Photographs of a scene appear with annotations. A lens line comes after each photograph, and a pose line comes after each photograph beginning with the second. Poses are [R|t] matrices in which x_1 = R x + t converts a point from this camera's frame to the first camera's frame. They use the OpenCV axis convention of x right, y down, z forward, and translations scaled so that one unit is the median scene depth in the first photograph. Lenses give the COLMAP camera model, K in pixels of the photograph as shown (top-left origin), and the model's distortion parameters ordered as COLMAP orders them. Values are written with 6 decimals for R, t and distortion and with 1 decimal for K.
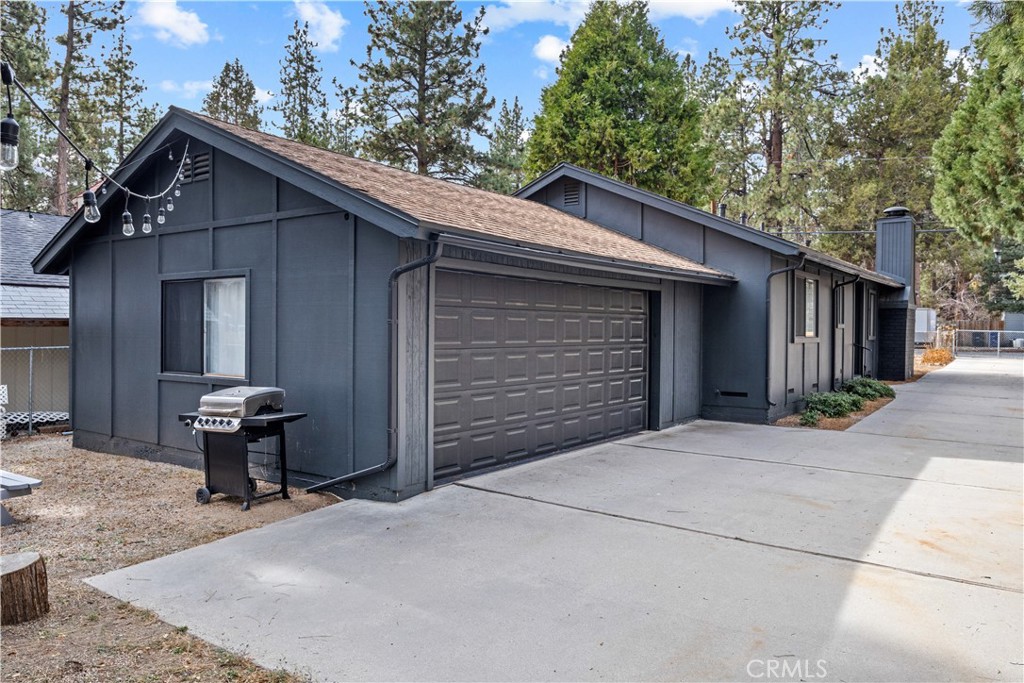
lens RADIAL K [[777.9, 0, 508.3], [0, 777.9, 338.3], [0, 0, 1]] dist [-0.034228, -0.007121]
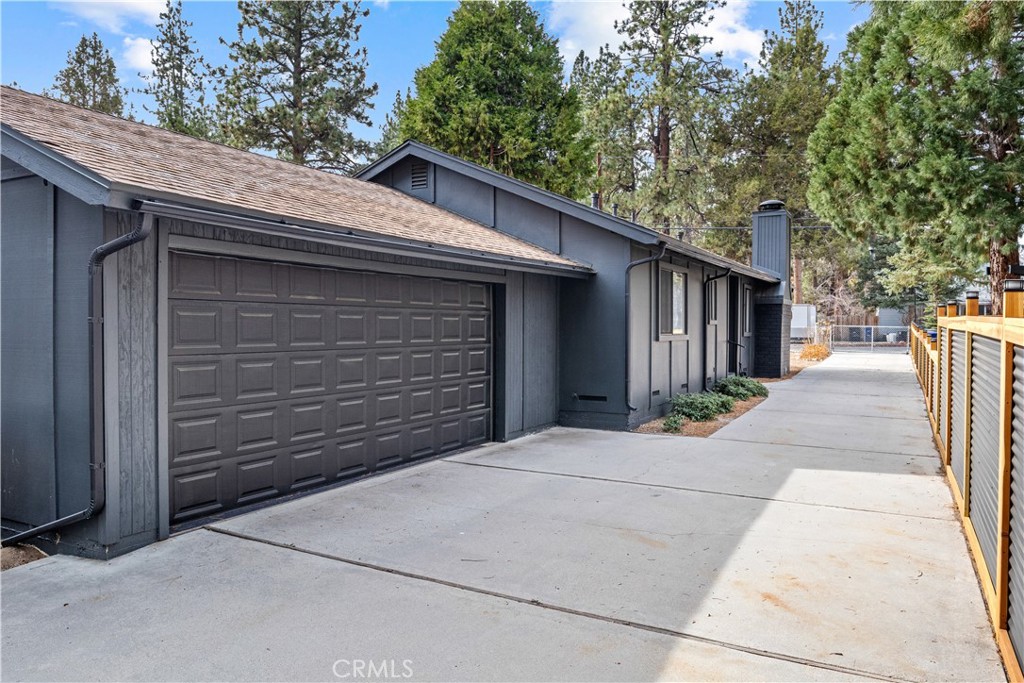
lens RADIAL K [[777.9, 0, 518.3], [0, 777.9, 341.4], [0, 0, 1]] dist [-0.034228, -0.007121]
pose [[0.990706, -0.007646, 0.135804, 0.042099], [0.006572, 0.999944, 0.008352, -0.001207], [-0.135861, -0.007382, 0.990700, 0.057692]]
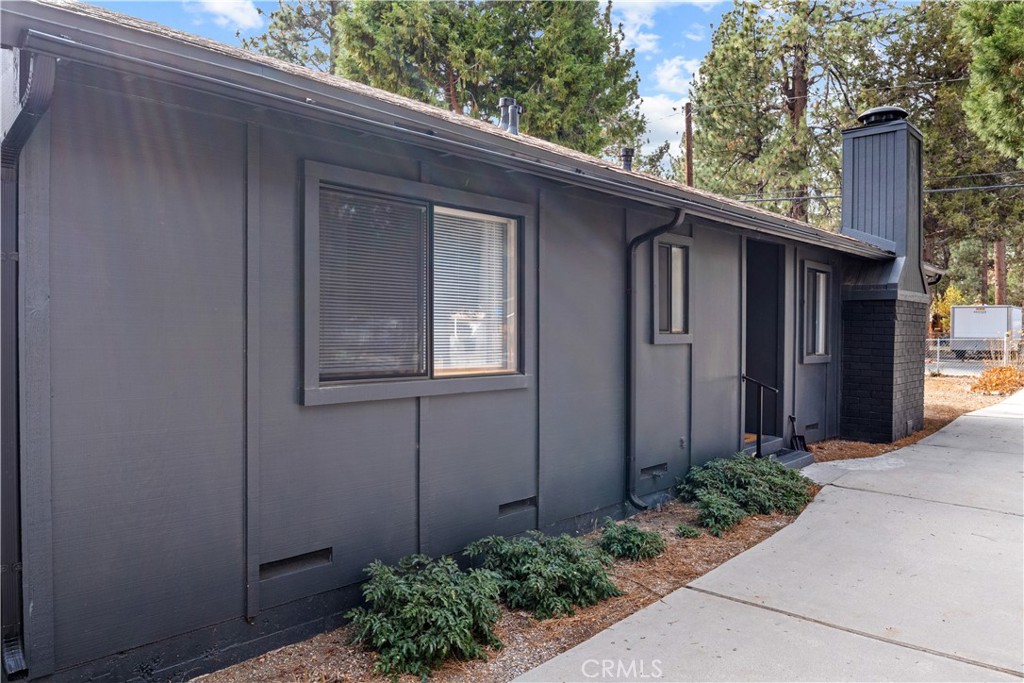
lens RADIAL K [[777.9, 0, 490.0], [0, 777.9, 337.5], [0, 0, 1]] dist [-0.034228, -0.007121]
pose [[0.992320, 0.000649, -0.123694, 0.261044], [-0.000997, 0.999996, -0.002757, -0.009967], [0.123692, 0.002859, 0.992317, 0.384106]]
